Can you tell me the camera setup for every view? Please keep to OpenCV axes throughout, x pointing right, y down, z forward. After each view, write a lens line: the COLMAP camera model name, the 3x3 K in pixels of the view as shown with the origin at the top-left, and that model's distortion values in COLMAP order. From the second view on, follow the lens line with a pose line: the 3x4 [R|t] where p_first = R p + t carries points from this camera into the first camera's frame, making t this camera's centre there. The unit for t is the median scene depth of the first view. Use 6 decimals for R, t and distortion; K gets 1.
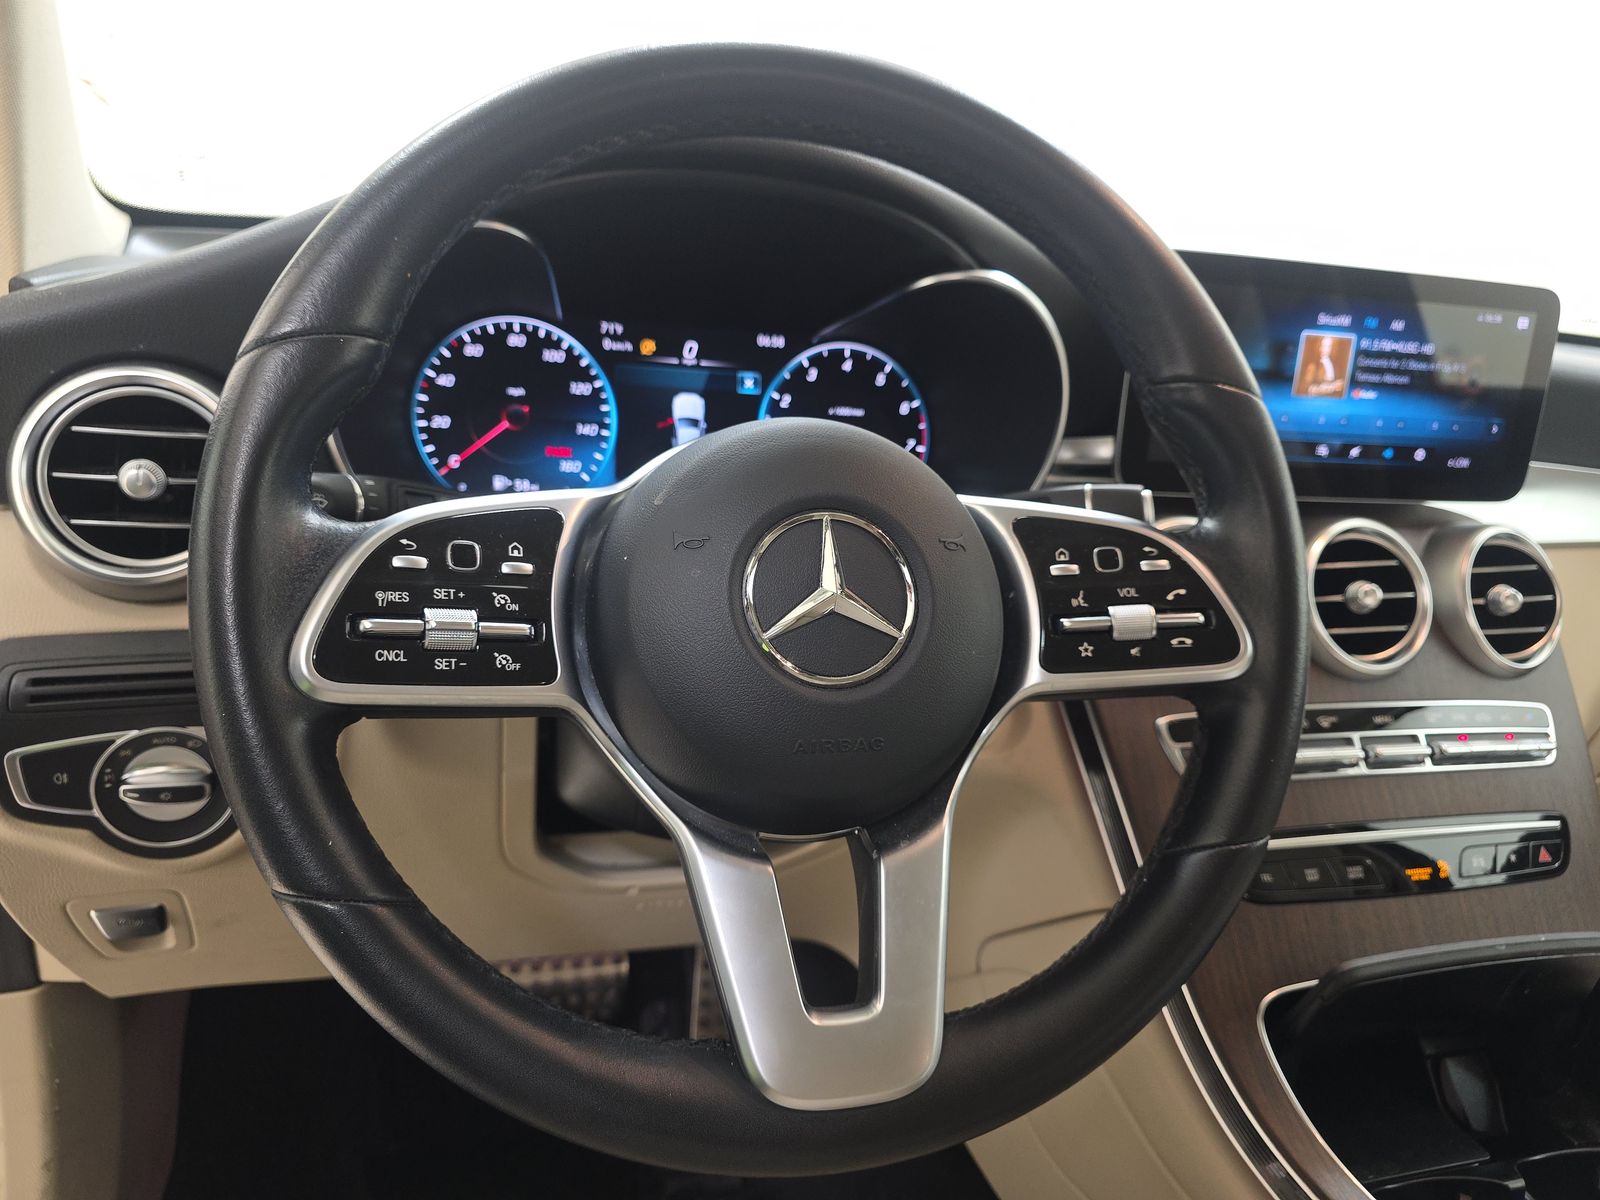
lens RADIAL K [[1081.5, 0, 797.6], [0, 1081.5, 582.0], [0, 0, 1]] dist [0.043785, -0.051994]
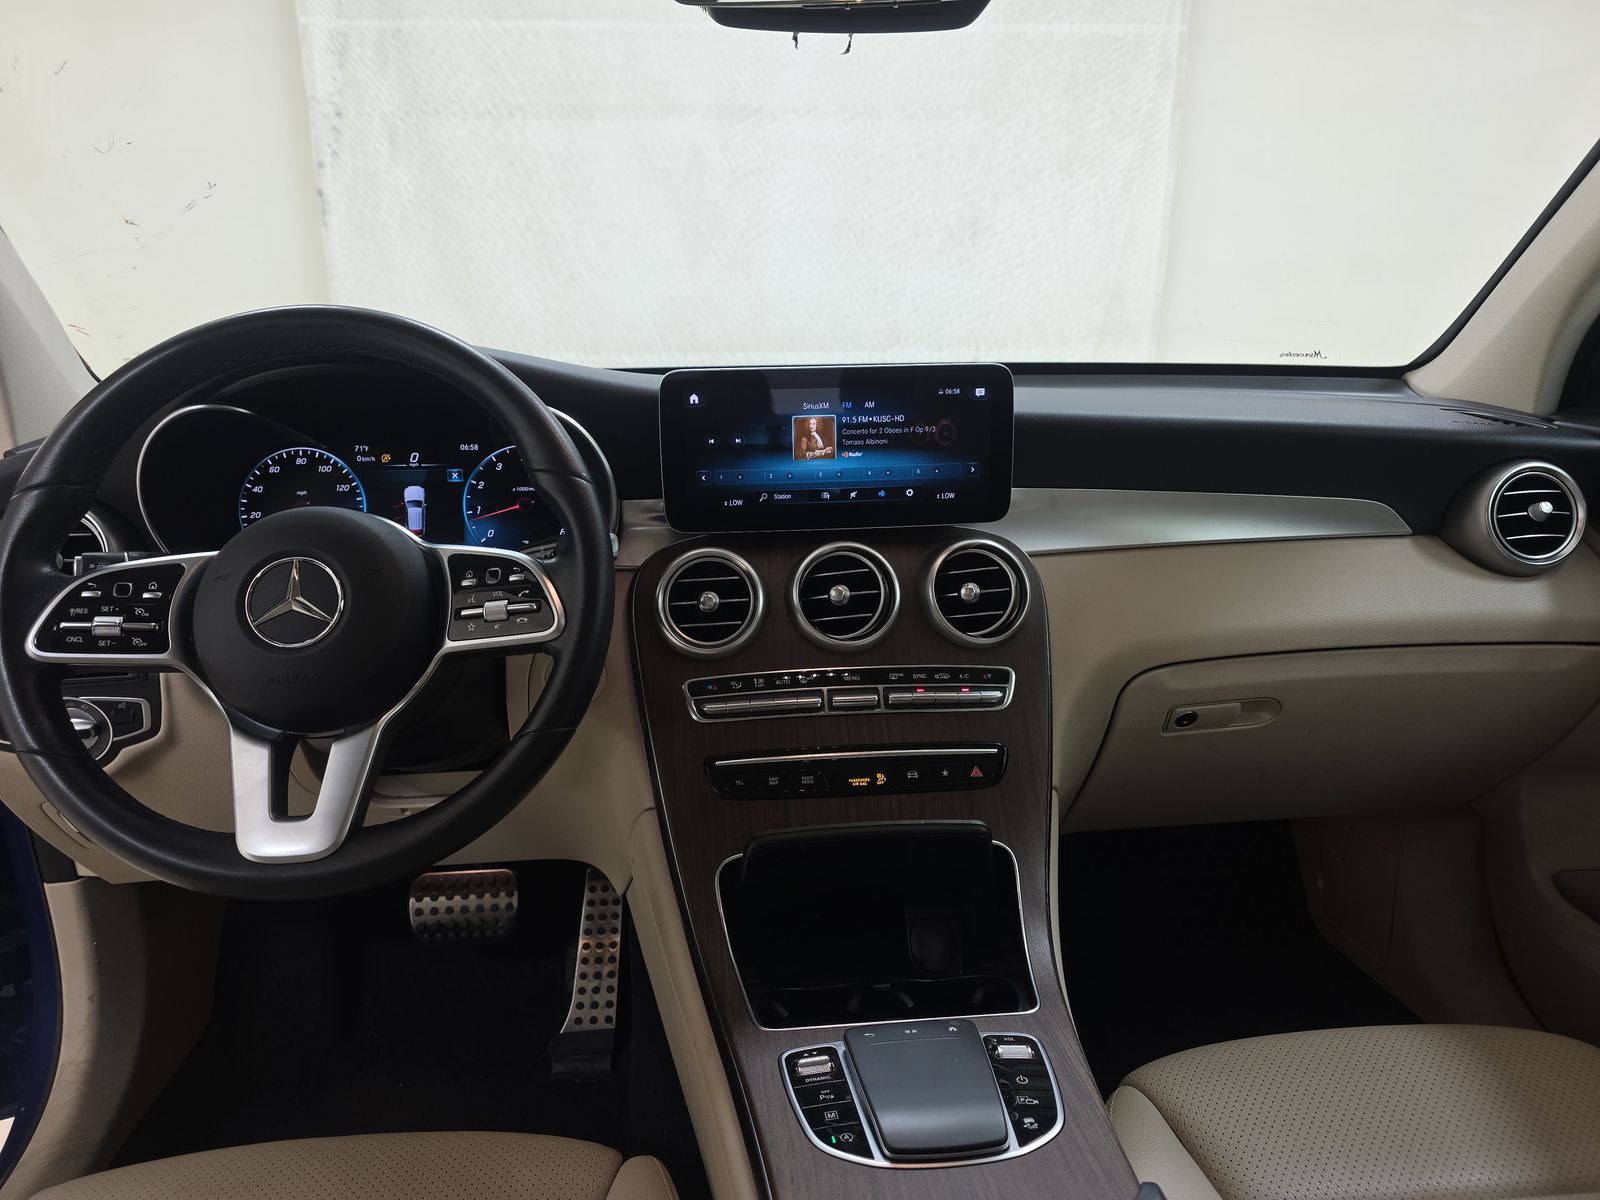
lens RADIAL K [[1062.0, 0, 800.0], [0, 1062.0, 600.0], [0, 0, 1]] dist [0.030789, -0.024467]
pose [[0.980737, -0.048756, -0.189150, 0.746092], [0.043412, 0.998535, -0.032294, 0.065115], [0.190447, 0.023460, 0.981417, -0.401507]]
